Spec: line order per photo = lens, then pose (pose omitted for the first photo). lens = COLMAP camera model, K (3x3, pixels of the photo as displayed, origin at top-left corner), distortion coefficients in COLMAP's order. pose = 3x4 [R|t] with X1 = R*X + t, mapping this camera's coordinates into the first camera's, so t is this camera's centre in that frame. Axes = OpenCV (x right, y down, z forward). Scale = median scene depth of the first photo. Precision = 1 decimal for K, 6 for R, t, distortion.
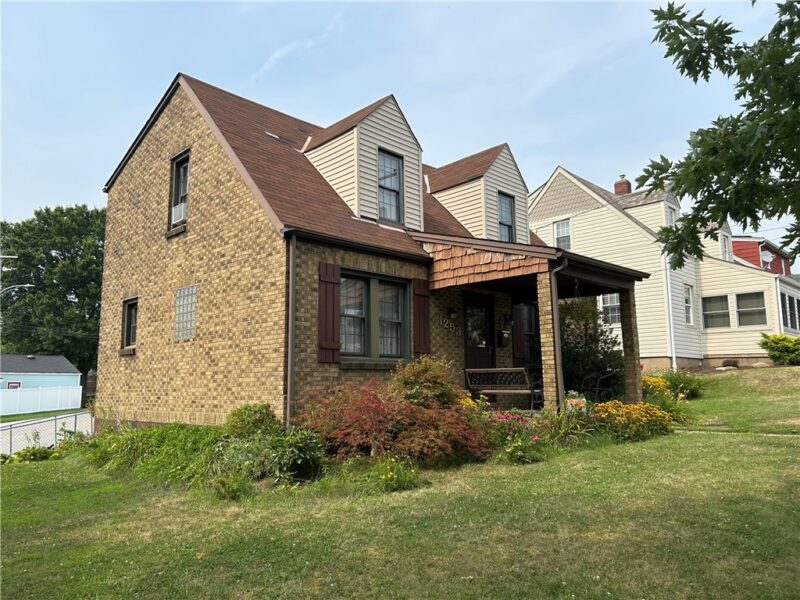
lens RADIAL K [[602.6, 0, 395.3], [0, 602.6, 298.1], [0, 0, 1]] dist [0.064662, -0.068847]
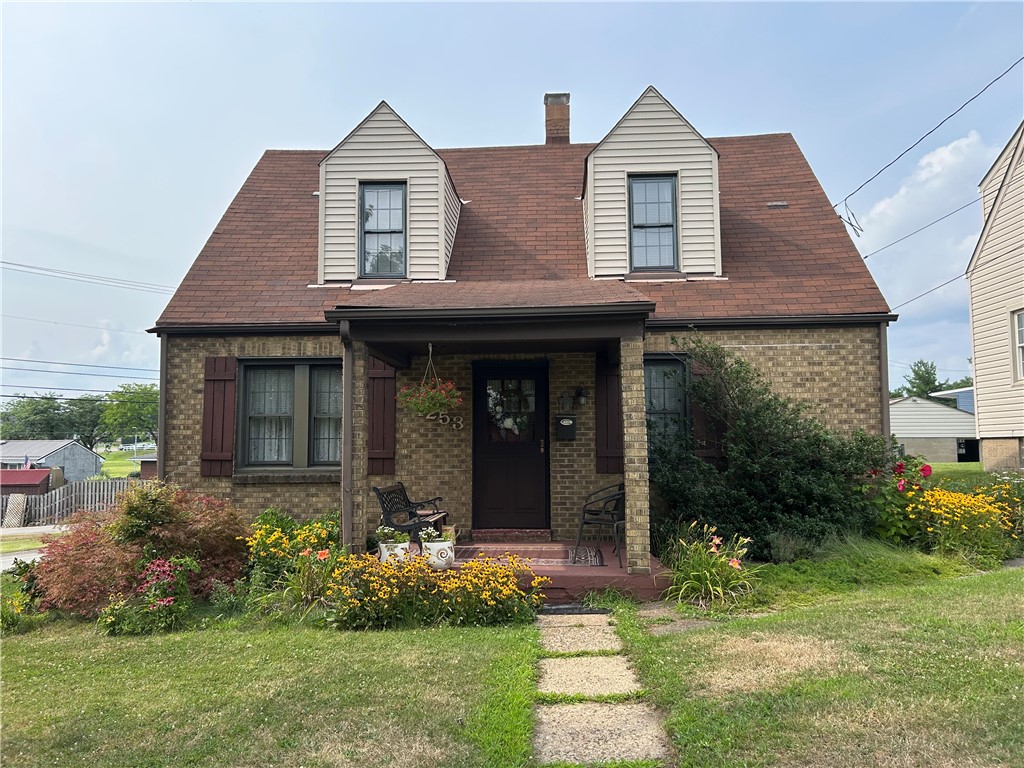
lens RADIAL K [[771.4, 0, 506.0], [0, 771.4, 381.6], [0, 0, 1]] dist [0.064662, -0.068847]
pose [[0.663213, -0.062497, -0.745817, 0.962223], [0.108546, 0.994003, 0.013230, 0.005144], [0.740518, -0.089730, 0.666019, 0.580613]]
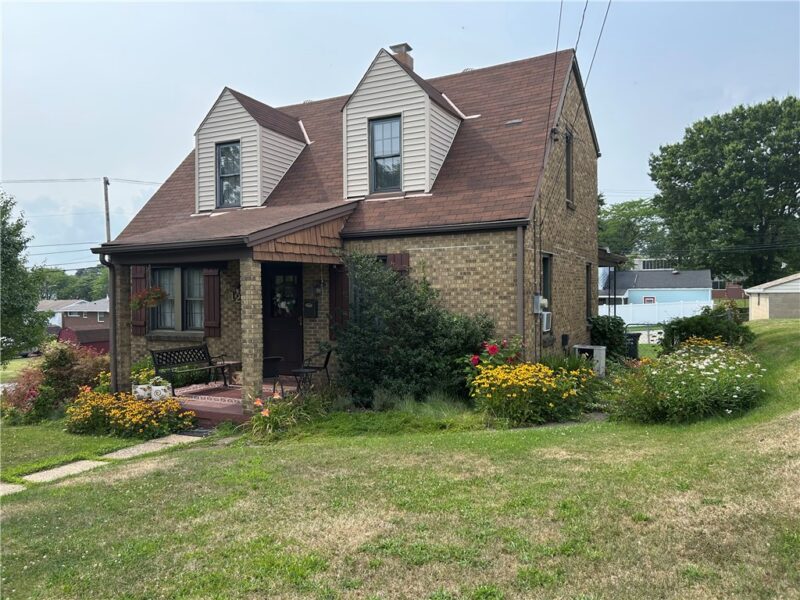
lens RADIAL K [[602.6, 0, 395.3], [0, 602.6, 298.1], [0, 0, 1]] dist [0.064662, -0.068847]
pose [[0.304759, 0.015196, -0.952308, 1.414856], [0.145304, 0.987426, 0.062257, 0.019399], [0.941280, -0.157347, 0.298719, 1.137586]]
